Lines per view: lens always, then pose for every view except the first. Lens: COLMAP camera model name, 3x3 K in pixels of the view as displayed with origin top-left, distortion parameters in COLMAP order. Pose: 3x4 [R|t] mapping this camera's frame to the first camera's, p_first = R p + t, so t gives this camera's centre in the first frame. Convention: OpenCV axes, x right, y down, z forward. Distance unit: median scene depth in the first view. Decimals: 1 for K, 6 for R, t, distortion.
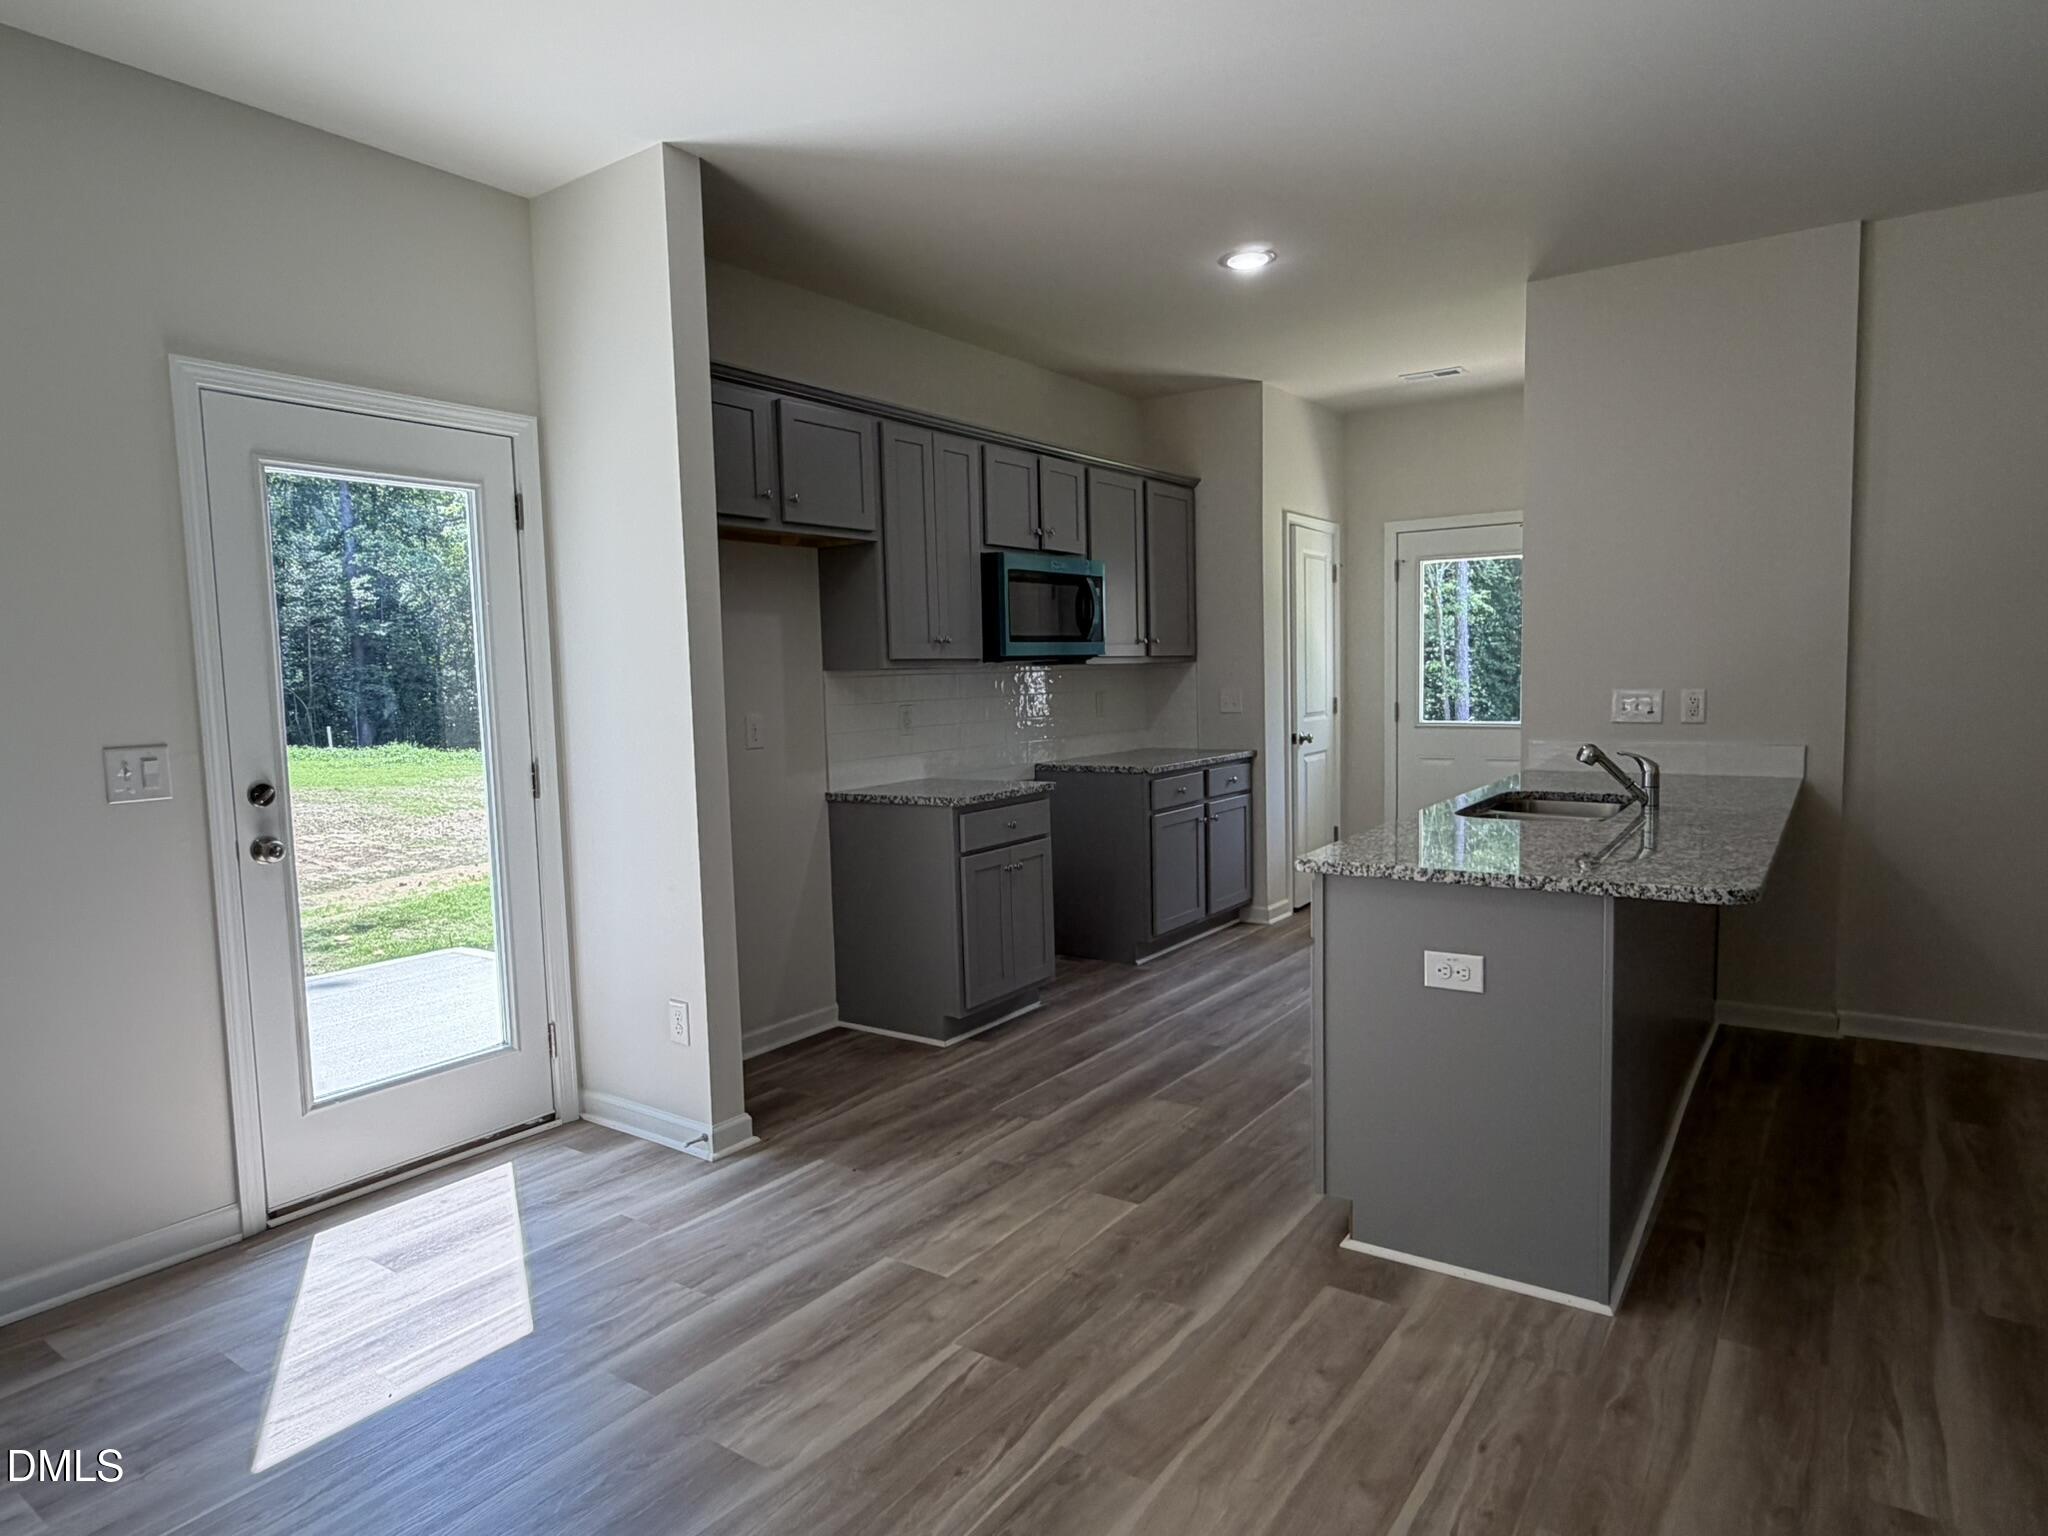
lens RADIAL K [[1201.6, 0, 1026.6], [0, 1201.6, 772.0], [0, 0, 1]] dist [-0.001336, 0.000478]
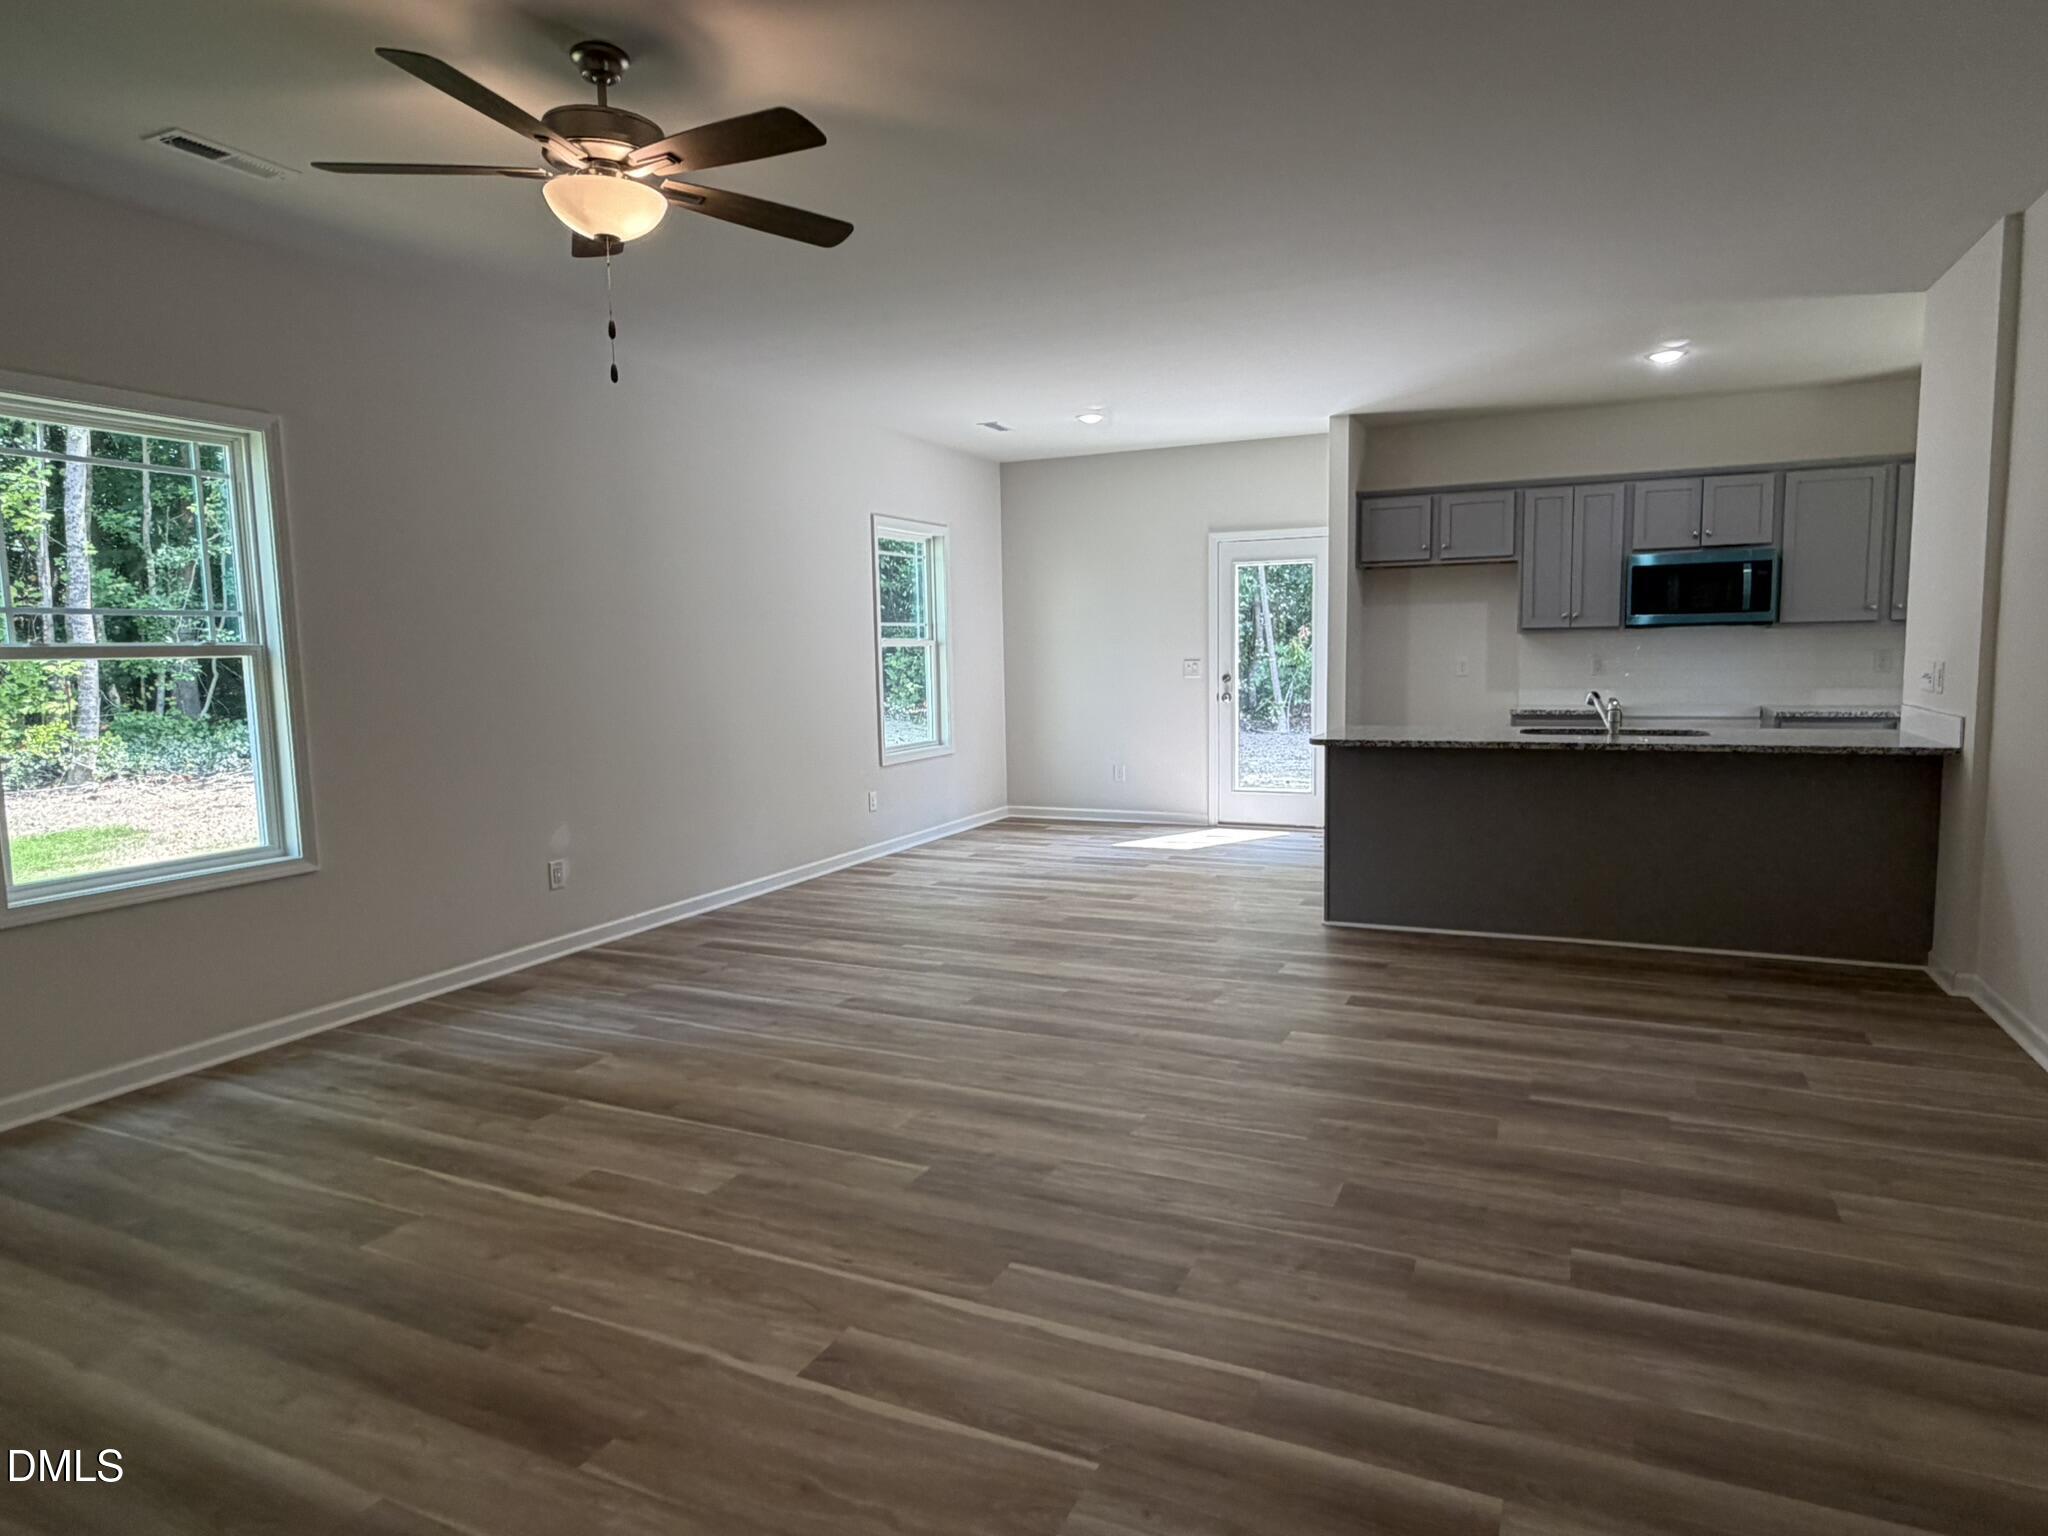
lens RADIAL K [[1201.6, 0, 1026.6], [0, 1201.6, 772.0], [0, 0, 1]] dist [-0.001336, 0.000478]
pose [[0.171372, 0.122624, -0.977545, 1.649566], [-0.068805, 0.991291, 0.112286, -0.038283], [0.982801, 0.048017, 0.178317, 0.005151]]
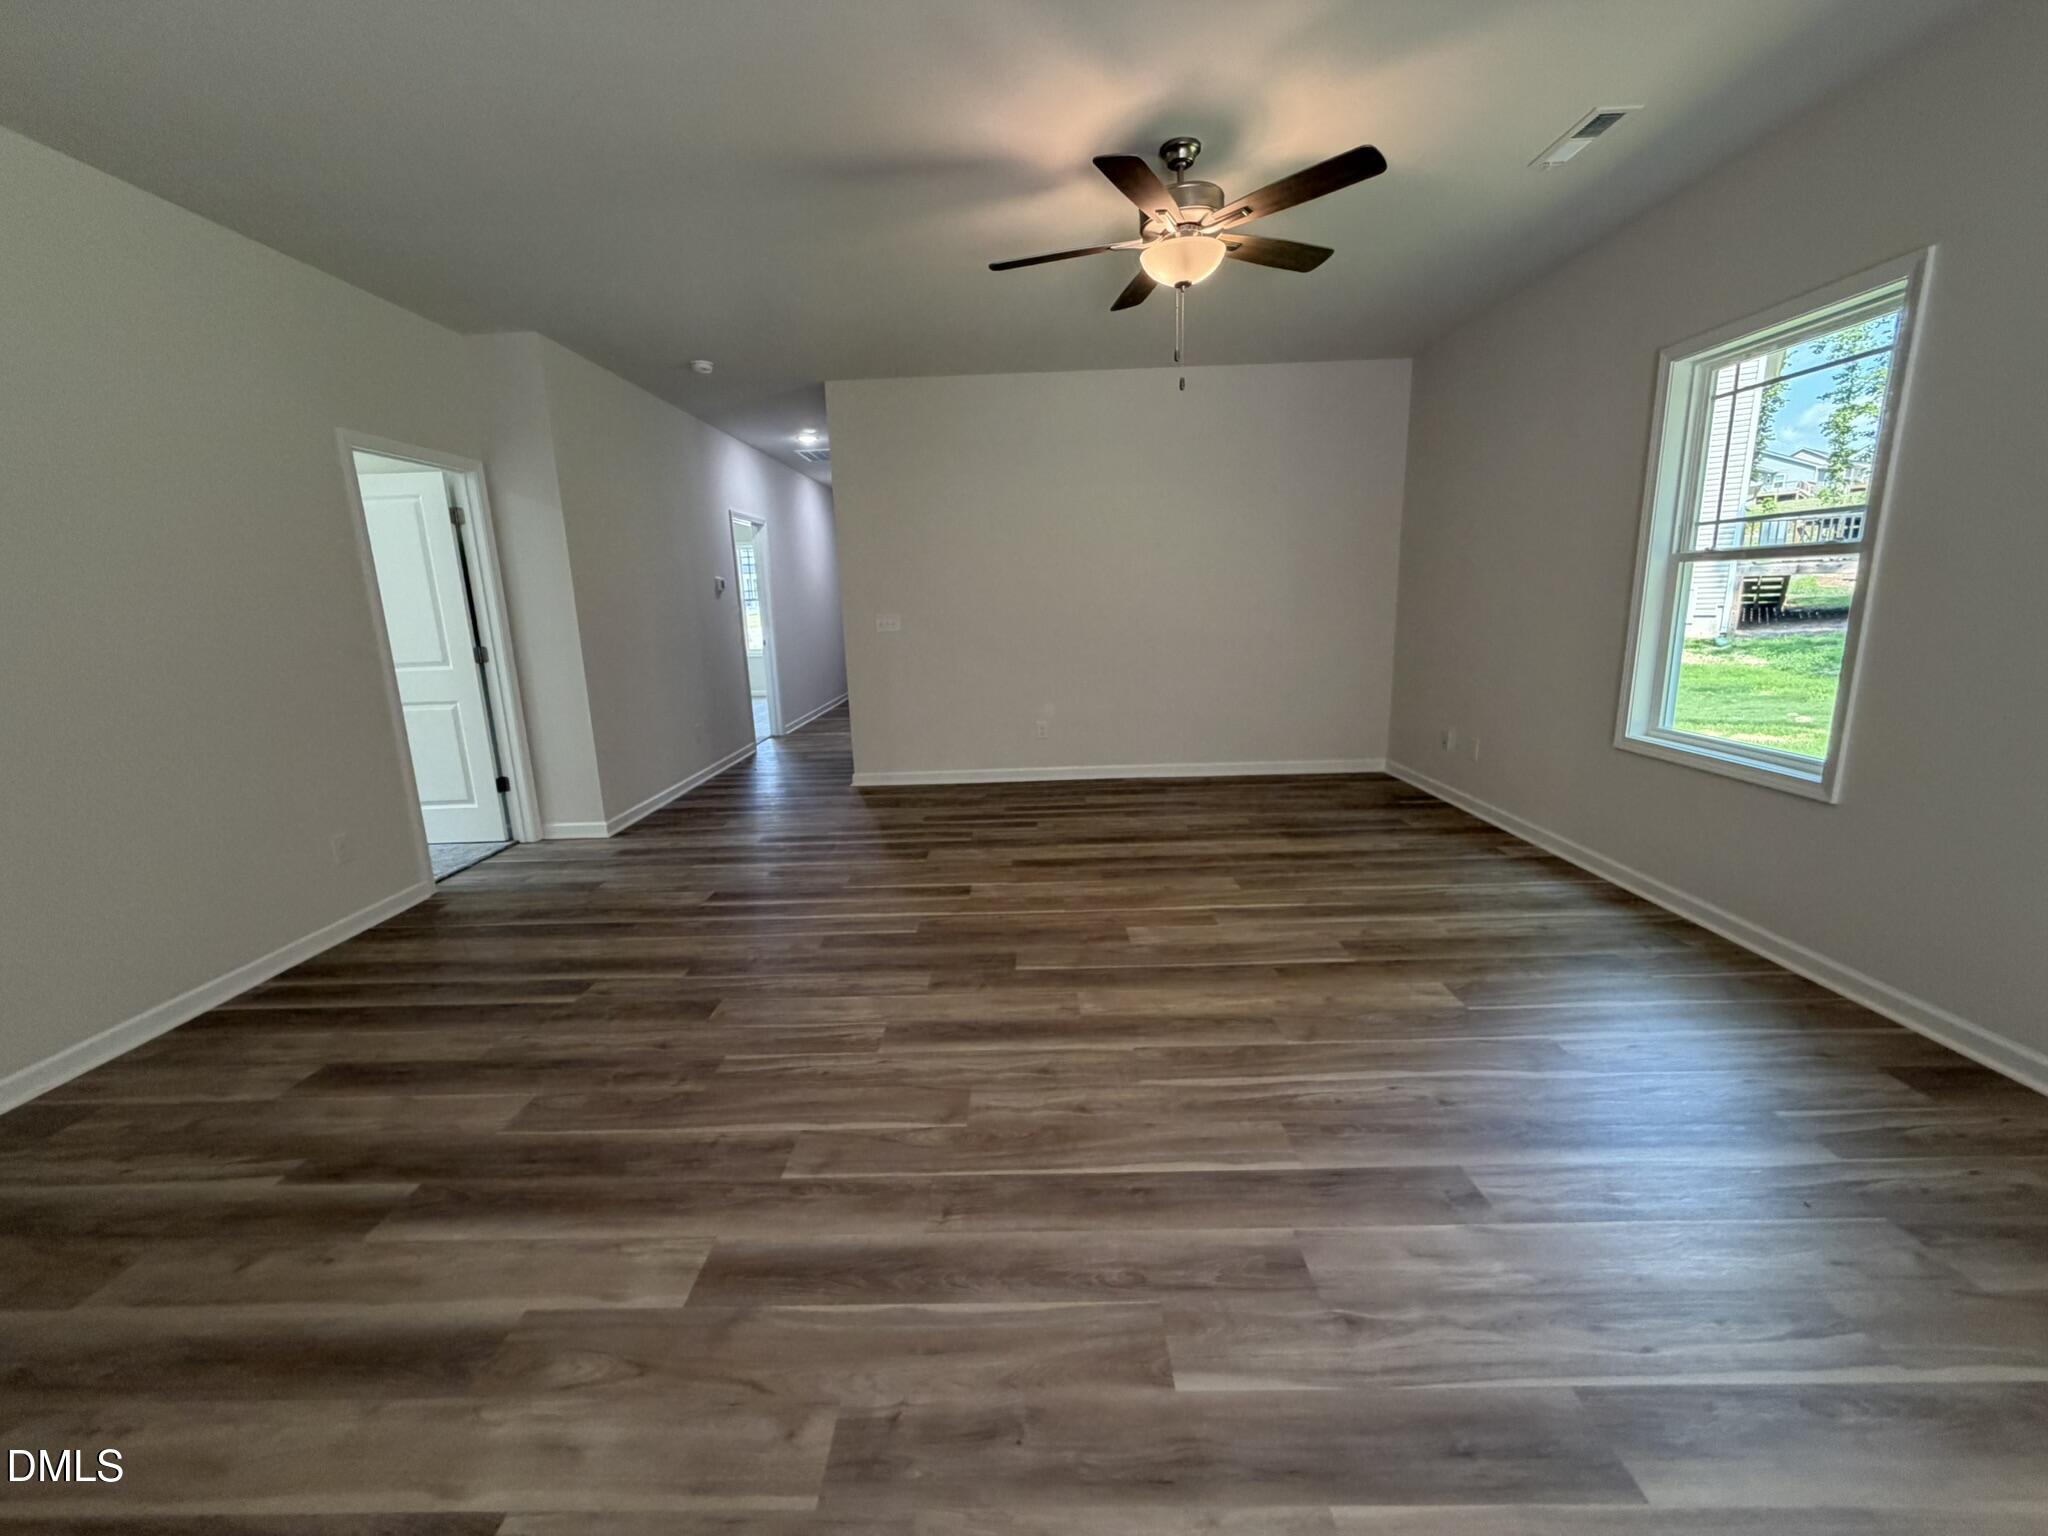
lens RADIAL K [[823.6, 0, 1024.0], [0, 823.6, 768.0], [0, 0, 1]] dist [0.000724, 0.000097]
pose [[-0.565910, -0.127301, 0.814580, 0.285807], [0.117327, 0.965518, 0.232400, -0.039815], [-0.816076, 0.227090, -0.531460, 0.454523]]
